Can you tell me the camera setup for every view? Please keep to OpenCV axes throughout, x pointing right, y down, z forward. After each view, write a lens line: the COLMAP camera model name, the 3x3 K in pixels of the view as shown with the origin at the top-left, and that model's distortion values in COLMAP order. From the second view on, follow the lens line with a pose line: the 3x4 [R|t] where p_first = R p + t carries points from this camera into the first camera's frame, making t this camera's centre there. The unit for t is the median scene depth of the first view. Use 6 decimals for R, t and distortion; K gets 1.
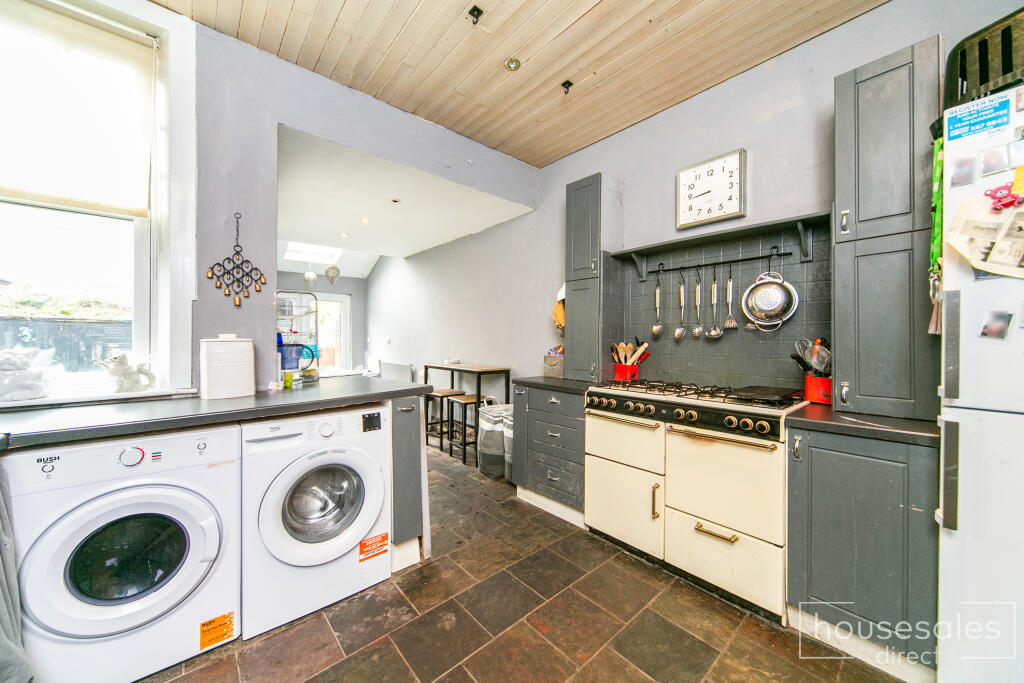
lens RADIAL K [[370.4, 0, 512.7], [0, 370.4, 336.3], [0, 0, 1]] dist [0.000954, 0.000088]
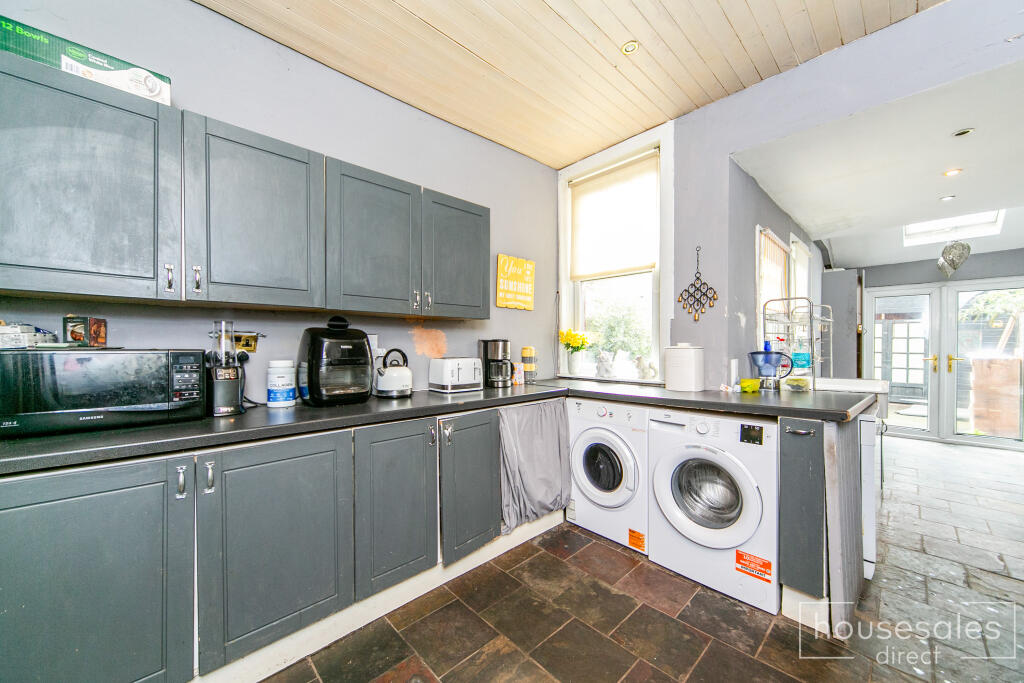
lens RADIAL K [[381.8, 0, 511.0], [0, 381.8, 345.3], [0, 0, 1]] dist [-0.000495, -0.000069]
pose [[0.033282, 0.001107, -0.999445, 0.485245], [0.005797, 0.999982, 0.001301, -0.002670], [0.999429, -0.005837, 0.033275, 0.291097]]
